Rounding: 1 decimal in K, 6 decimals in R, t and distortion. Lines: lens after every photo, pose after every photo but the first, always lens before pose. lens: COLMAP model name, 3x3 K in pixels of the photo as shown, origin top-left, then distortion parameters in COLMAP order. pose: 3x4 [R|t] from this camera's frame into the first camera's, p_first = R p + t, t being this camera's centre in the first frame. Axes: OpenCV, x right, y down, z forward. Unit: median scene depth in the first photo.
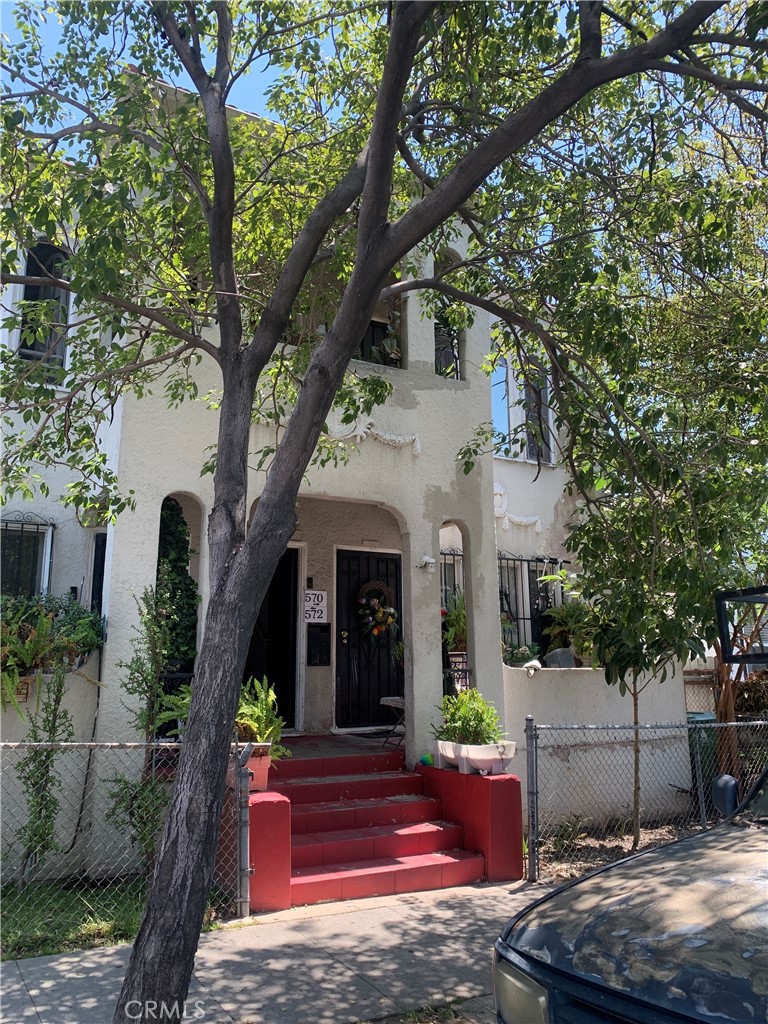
lens RADIAL K [[777.2, 0, 378.0], [0, 777.2, 502.8], [0, 0, 1]] dist [0.038453, -0.046388]
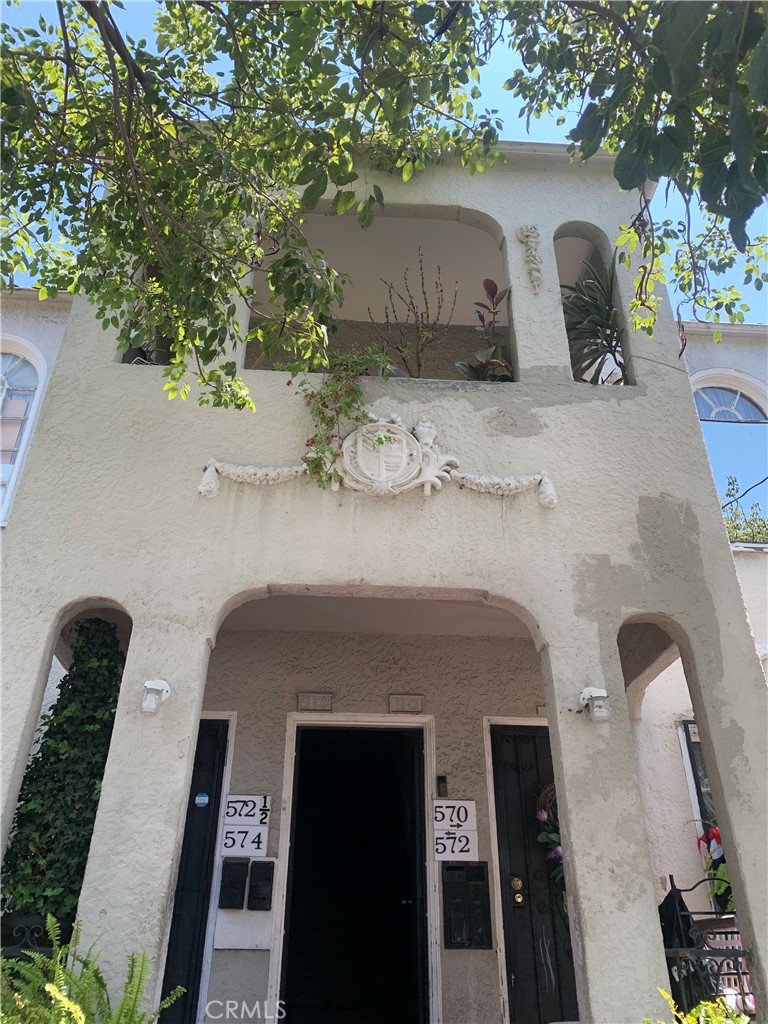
lens RADIAL K [[777.2, 0, 385.3], [0, 777.2, 511.8], [0, 0, 1]] dist [0.038453, -0.046388]
pose [[0.906222, -0.209736, -0.367113, 0.211346], [0.079526, 0.937345, -0.339205, 0.172451], [0.415255, 0.278200, 0.866122, 0.696331]]
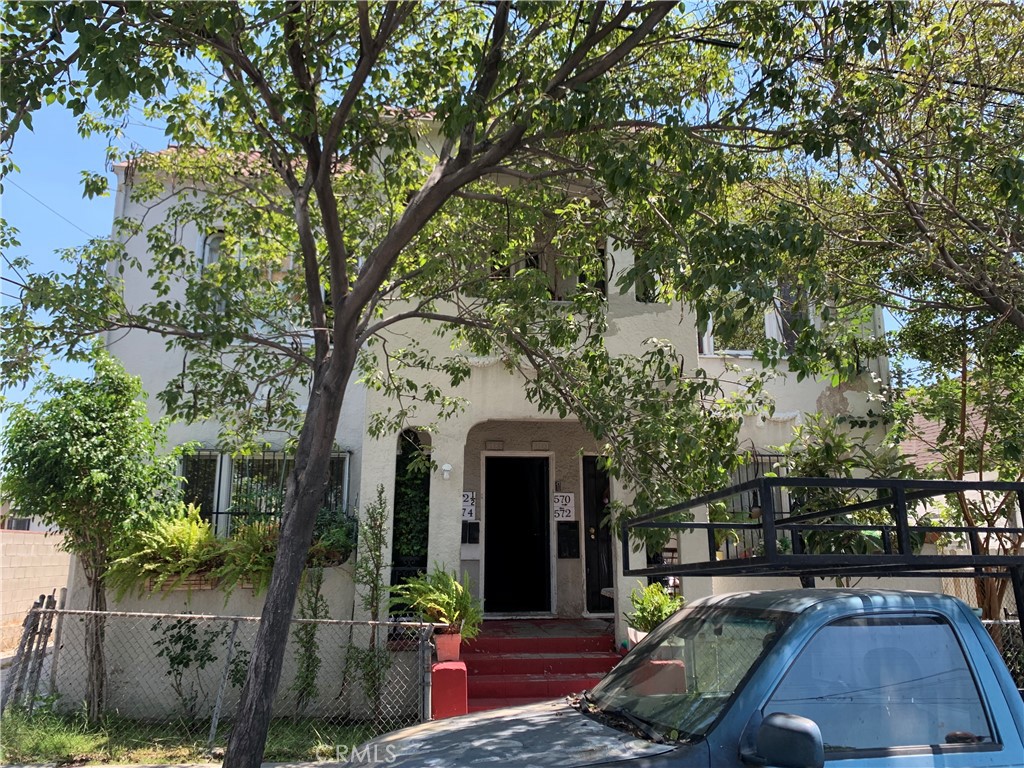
lens RADIAL K [[774.6, 0, 508.8], [0, 774.6, 362.9], [0, 0, 1]] dist [0.034342, -0.022556]
pose [[0.926164, -0.084472, -0.367540, 0.470234], [0.076663, 0.996413, -0.035823, -0.075029], [0.369247, 0.005001, 0.929318, -0.179876]]
